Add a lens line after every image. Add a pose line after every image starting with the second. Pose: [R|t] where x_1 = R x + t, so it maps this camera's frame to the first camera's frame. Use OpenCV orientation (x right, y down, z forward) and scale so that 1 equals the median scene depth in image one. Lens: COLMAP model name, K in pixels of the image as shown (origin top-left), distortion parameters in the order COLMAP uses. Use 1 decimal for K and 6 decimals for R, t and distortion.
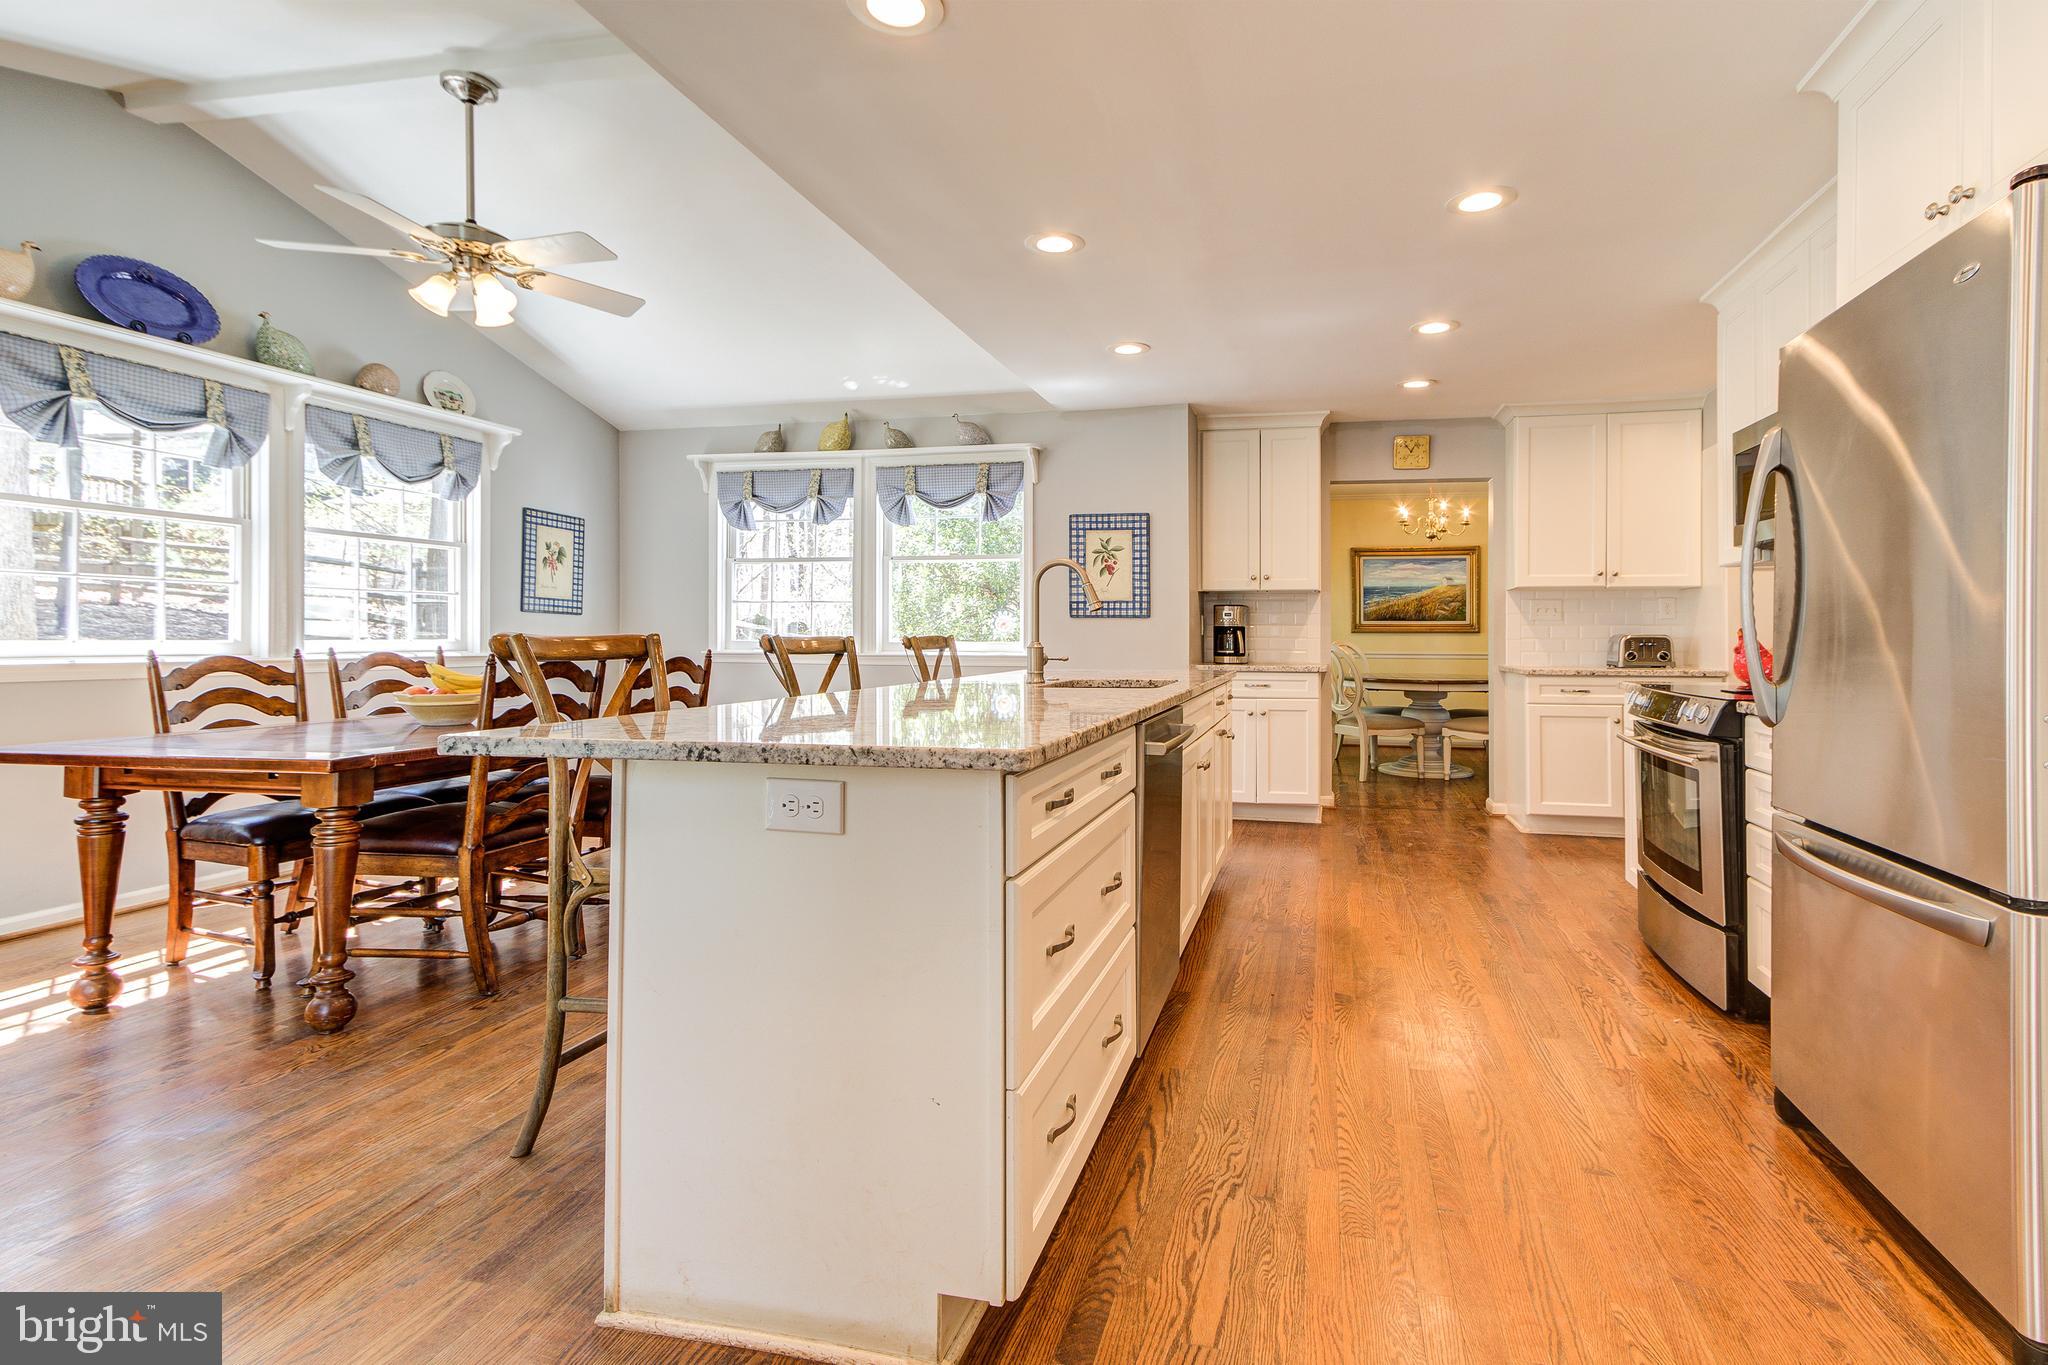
lens RADIAL K [[1005.1, 0, 1123.2], [0, 1005.1, 647.9], [0, 0, 1]] dist [0.000241, -0.000494]
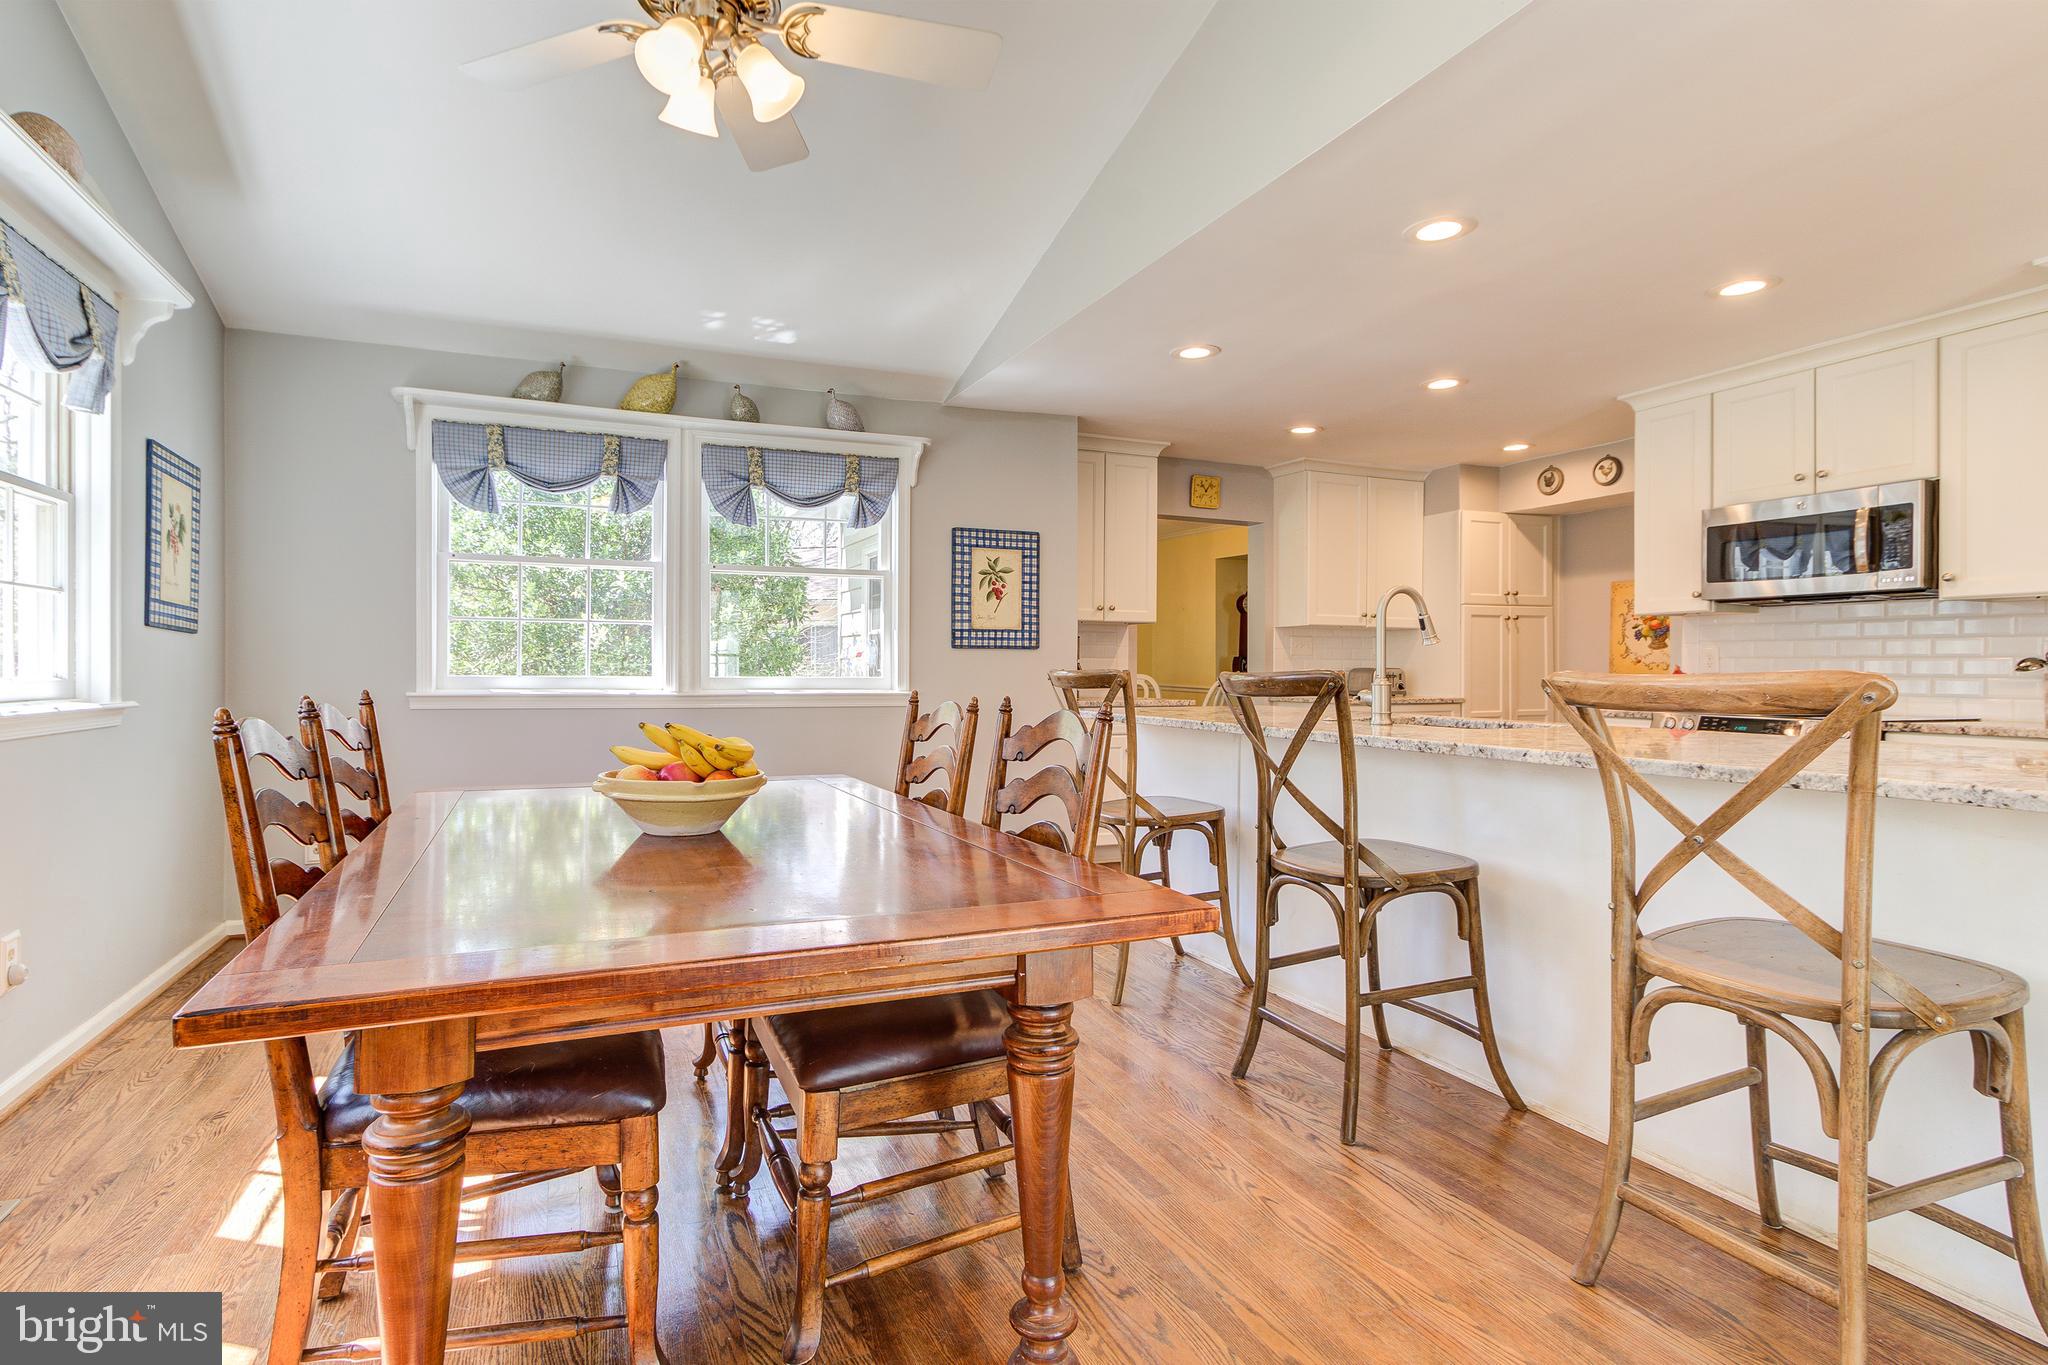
lens RADIAL K [[1030.0, 0, 1005.9], [0, 1030.0, 668.6], [0, 0, 1]] dist [-0.004100, 0.012287]
pose [[0.829562, 0.002065, 0.558410, -0.504870], [0.002256, 0.999973, -0.007051, -0.006398], [-0.558409, 0.007109, 0.829535, 0.251393]]
